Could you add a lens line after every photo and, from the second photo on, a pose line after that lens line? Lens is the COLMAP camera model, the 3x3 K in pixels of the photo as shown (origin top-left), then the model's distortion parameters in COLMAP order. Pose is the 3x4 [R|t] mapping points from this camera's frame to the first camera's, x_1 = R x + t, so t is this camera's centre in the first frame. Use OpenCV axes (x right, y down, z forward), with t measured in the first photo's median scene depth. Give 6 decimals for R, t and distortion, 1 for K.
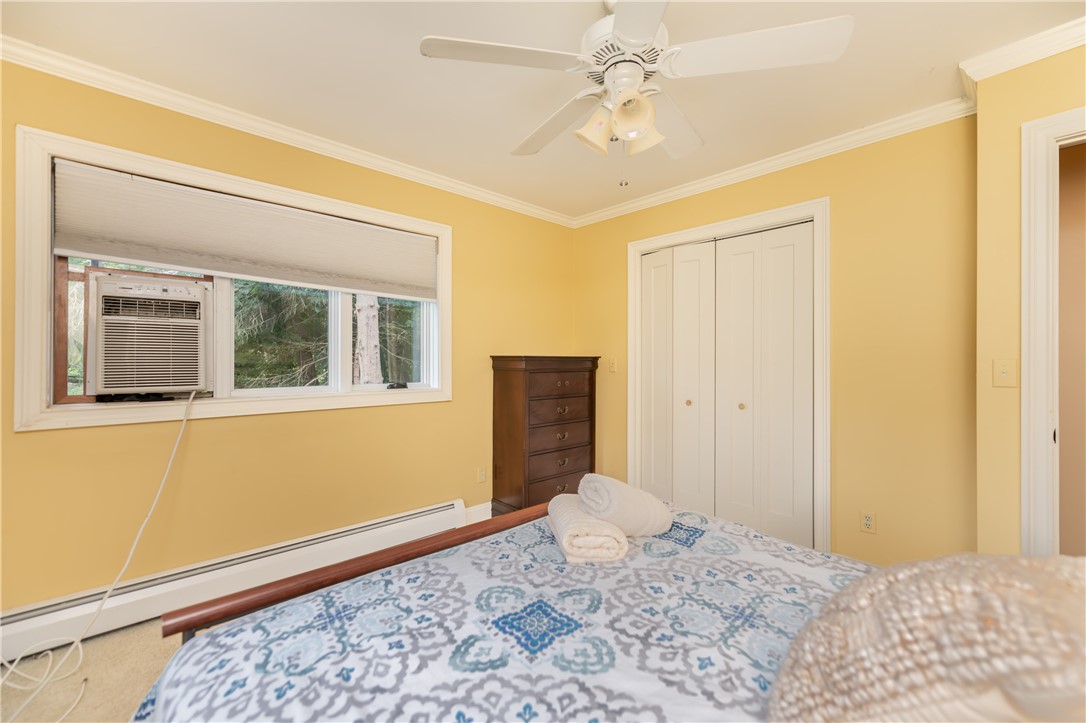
lens RADIAL K [[438.1, 0, 551.9], [0, 438.1, 360.3], [0, 0, 1]] dist [0.004192, 0.000748]
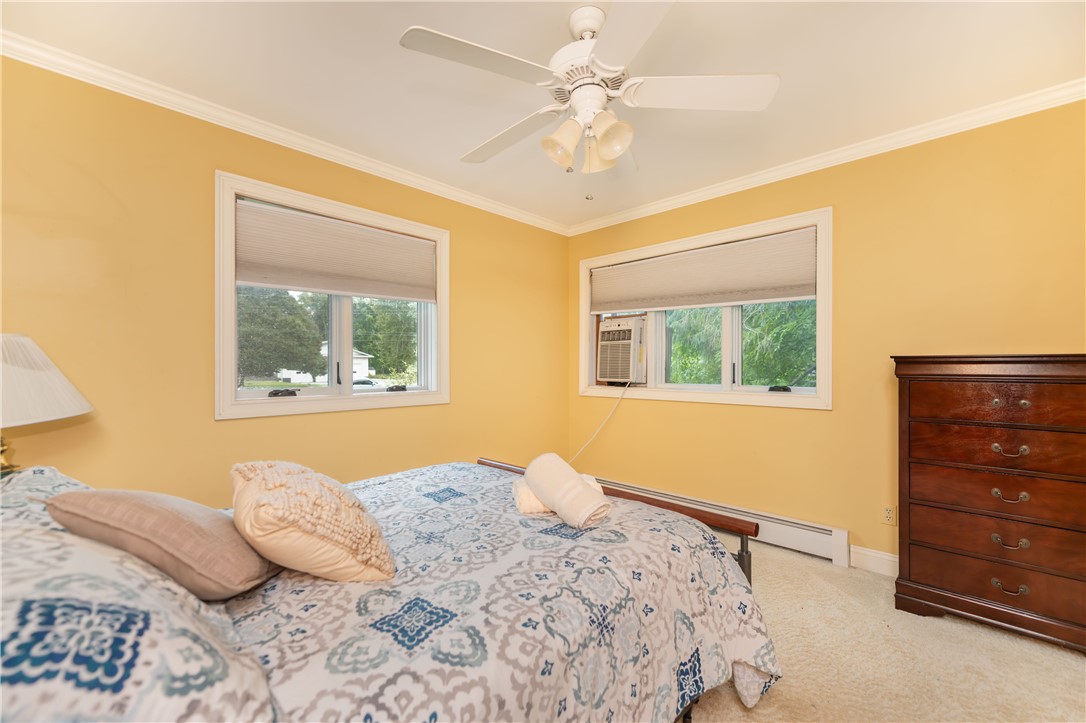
lens RADIAL K [[438.1, 0, 552.1], [0, 438.1, 365.3], [0, 0, 1]] dist [0.004192, 0.000748]
pose [[0.063946, -0.002276, -0.997951, 1.489143], [0.002755, 0.999994, -0.002104, 0.013309], [0.997950, -0.002615, 0.063951, 1.020743]]
